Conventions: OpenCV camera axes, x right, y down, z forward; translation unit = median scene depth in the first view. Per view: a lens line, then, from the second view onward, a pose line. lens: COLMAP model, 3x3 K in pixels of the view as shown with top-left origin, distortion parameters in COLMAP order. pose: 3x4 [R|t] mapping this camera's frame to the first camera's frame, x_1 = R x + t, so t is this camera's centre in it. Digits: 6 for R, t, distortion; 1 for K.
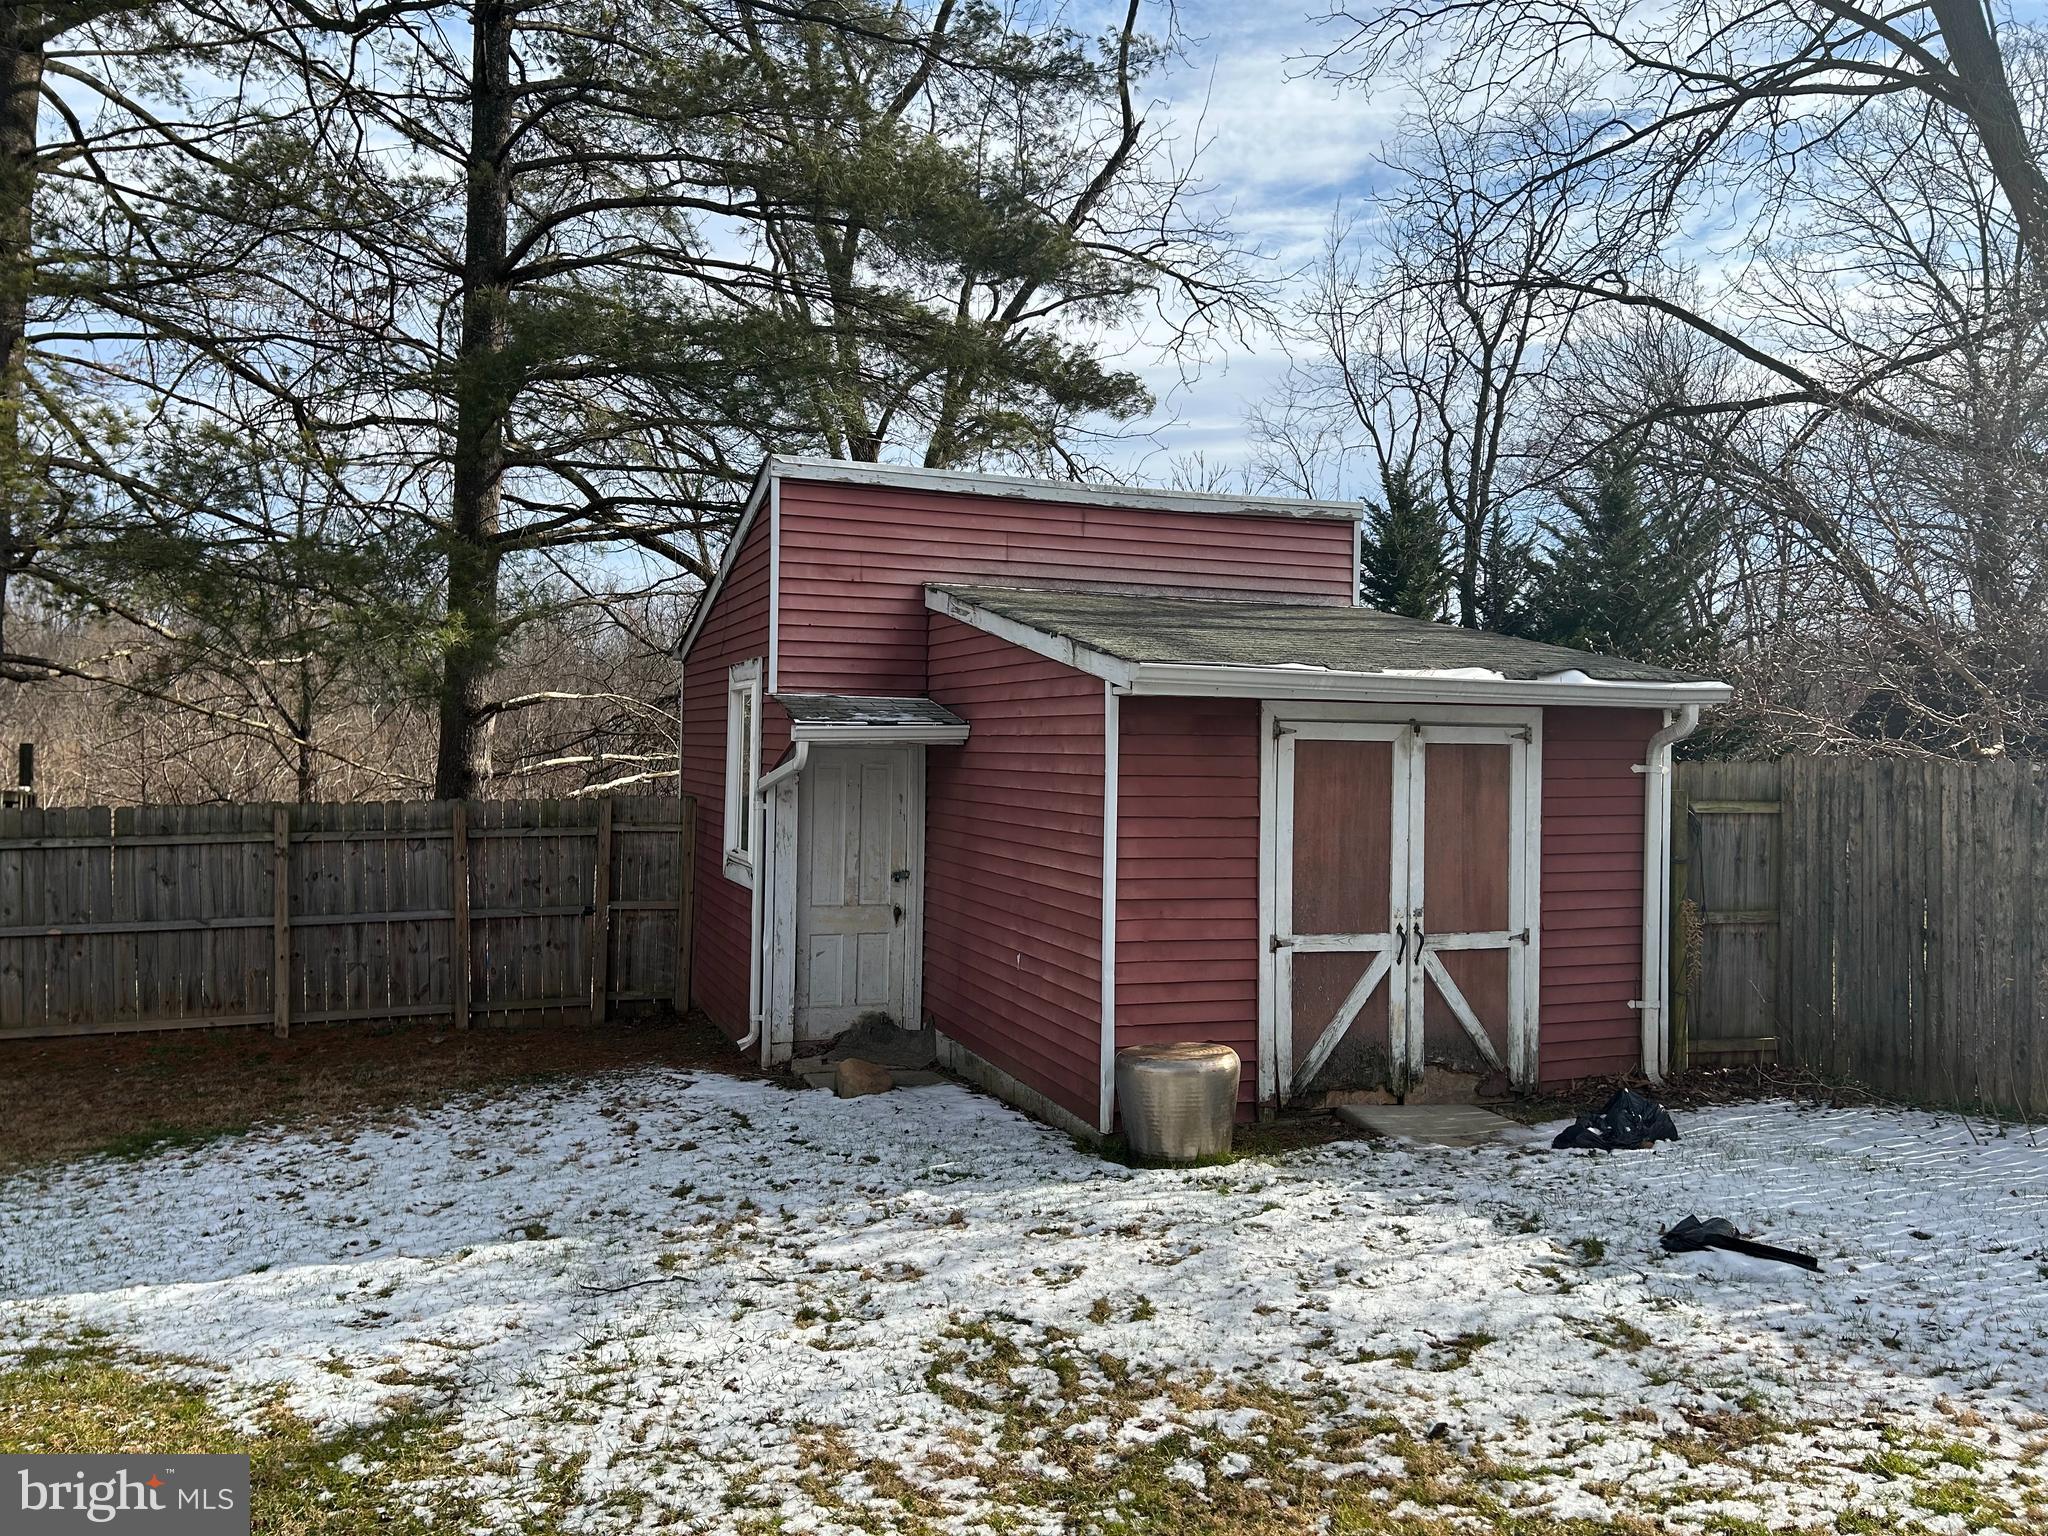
lens RADIAL K [[1537.4, 0, 1025.7], [0, 1537.4, 808.8], [0, 0, 1]] dist [0.077779, -0.108937]
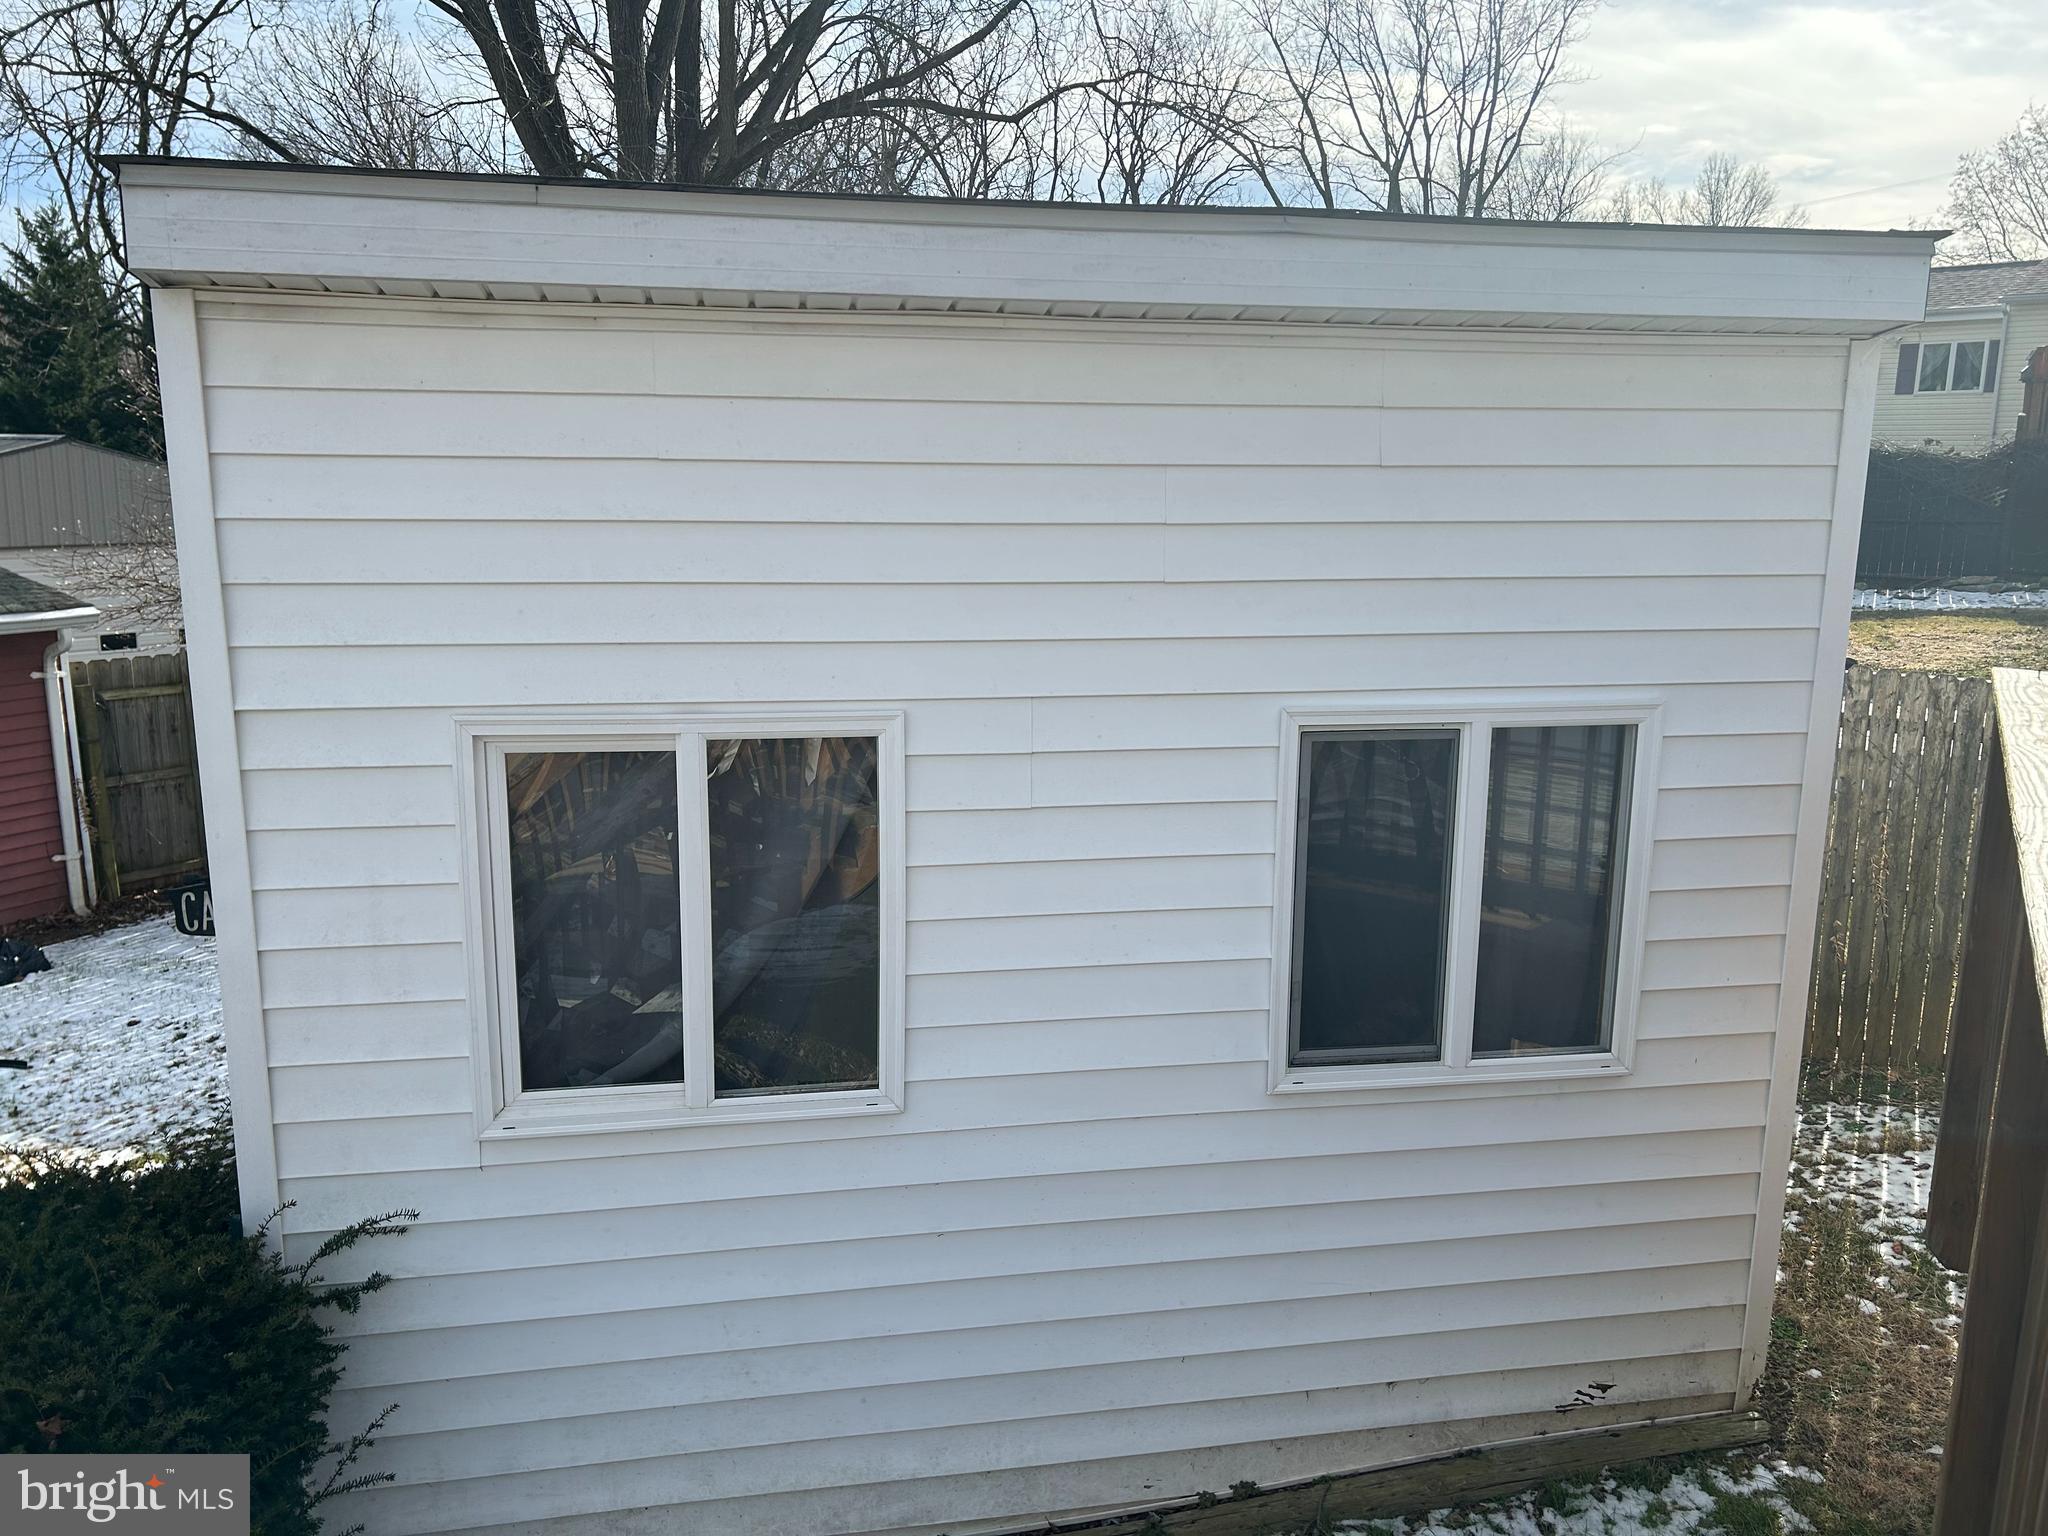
lens RADIAL K [[1537.4, 0, 1025.7], [0, 1537.4, 808.8], [0, 0, 1]] dist [0.077779, -0.108937]
pose [[0.761252, -0.135896, 0.634057, 0.180687], [0.015768, 0.981384, 0.191407, -0.142375], [-0.648265, -0.135711, 0.749223, -0.460822]]
